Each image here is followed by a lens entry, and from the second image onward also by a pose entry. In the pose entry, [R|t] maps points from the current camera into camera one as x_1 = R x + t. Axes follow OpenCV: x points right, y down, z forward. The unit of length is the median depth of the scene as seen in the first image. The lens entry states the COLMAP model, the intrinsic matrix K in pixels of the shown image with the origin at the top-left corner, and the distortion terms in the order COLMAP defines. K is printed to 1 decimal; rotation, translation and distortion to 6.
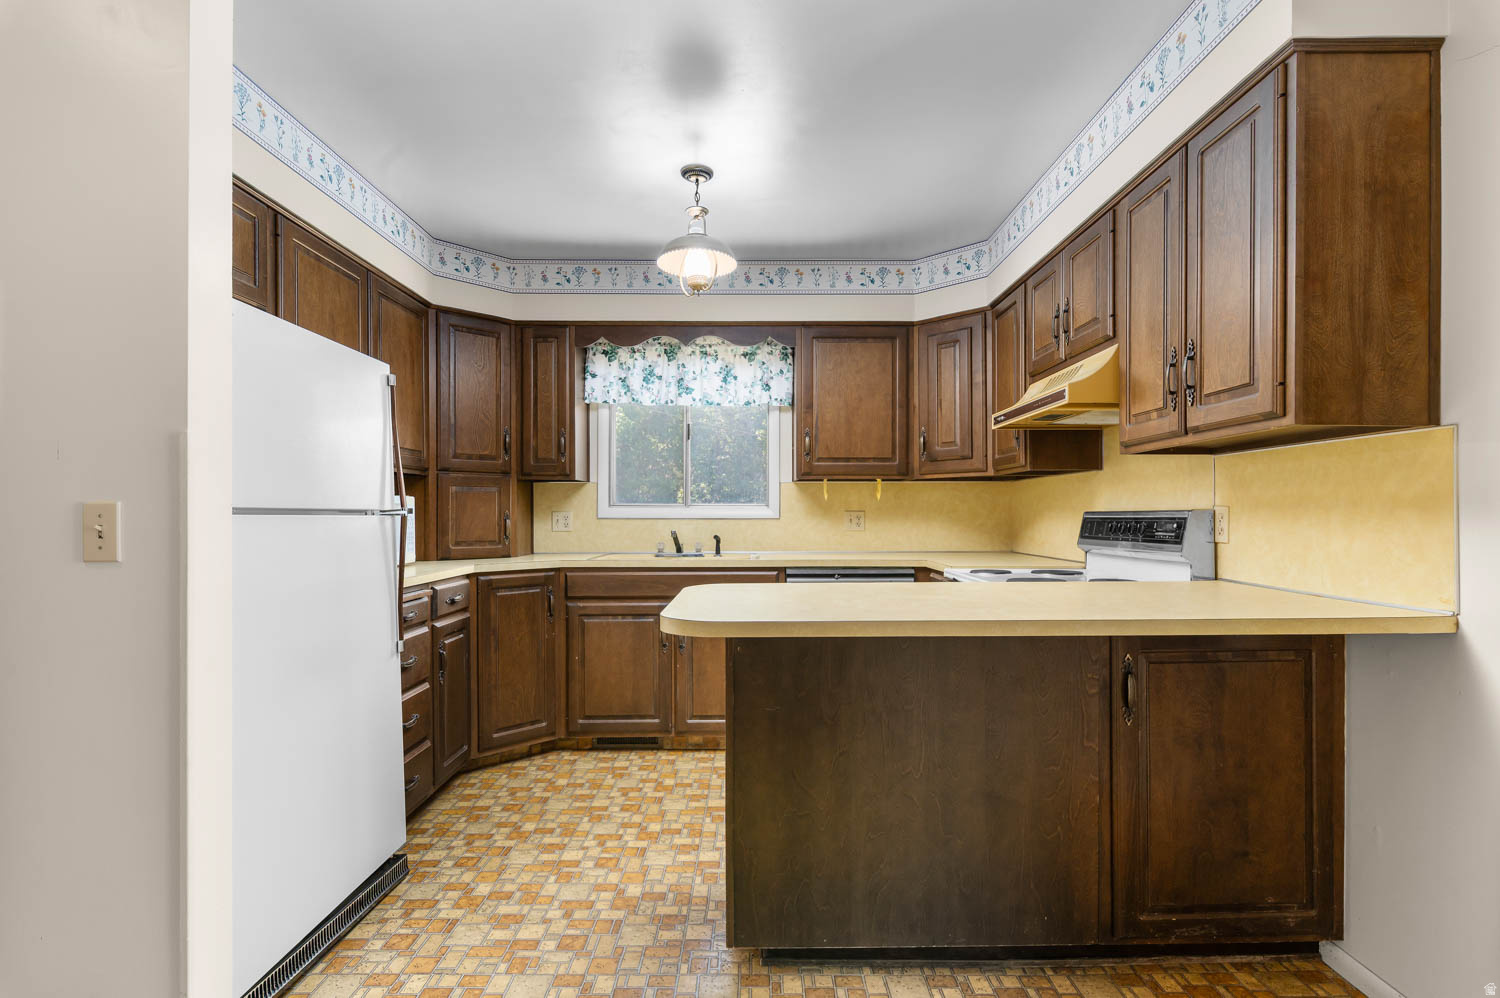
lens RADIAL K [[756.1, 0, 751.2], [0, 756.1, 512.6], [0, 0, 1]] dist [0.002924, -0.000582]
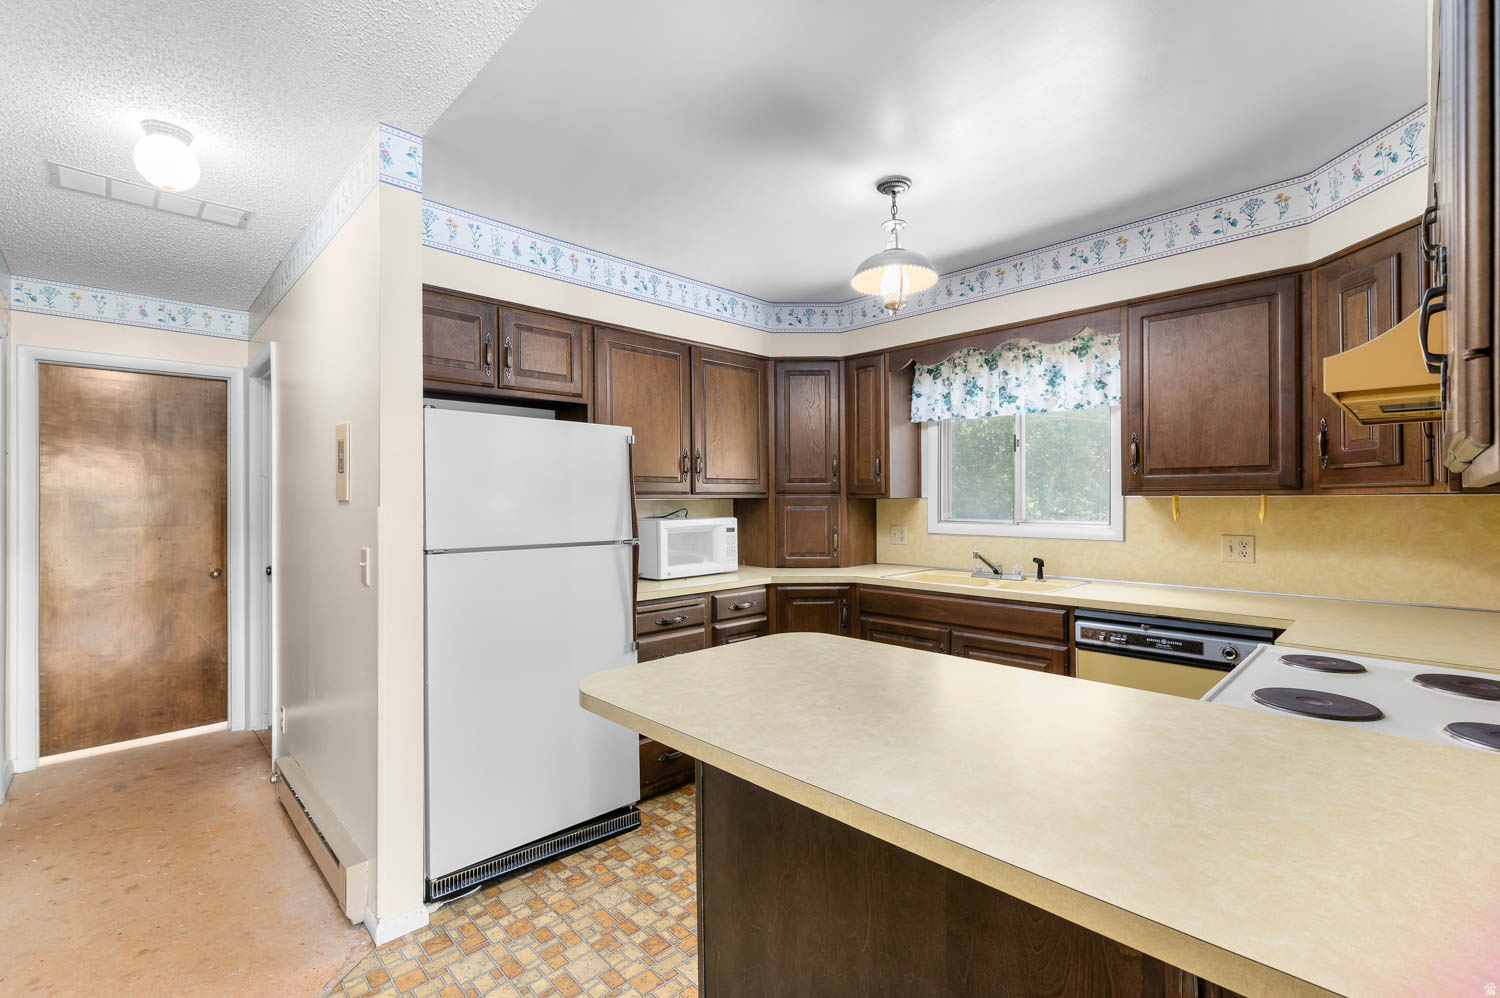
lens RADIAL K [[652.7, 0, 750.9], [0, 652.7, 498.4], [0, 0, 1]] dist [0.002446, -0.000602]
pose [[0.694327, -0.005135, -0.719641, 0.288450], [0.006615, 0.999978, -0.000753, -0.044058], [0.719629, -0.004237, 0.694345, 0.228731]]
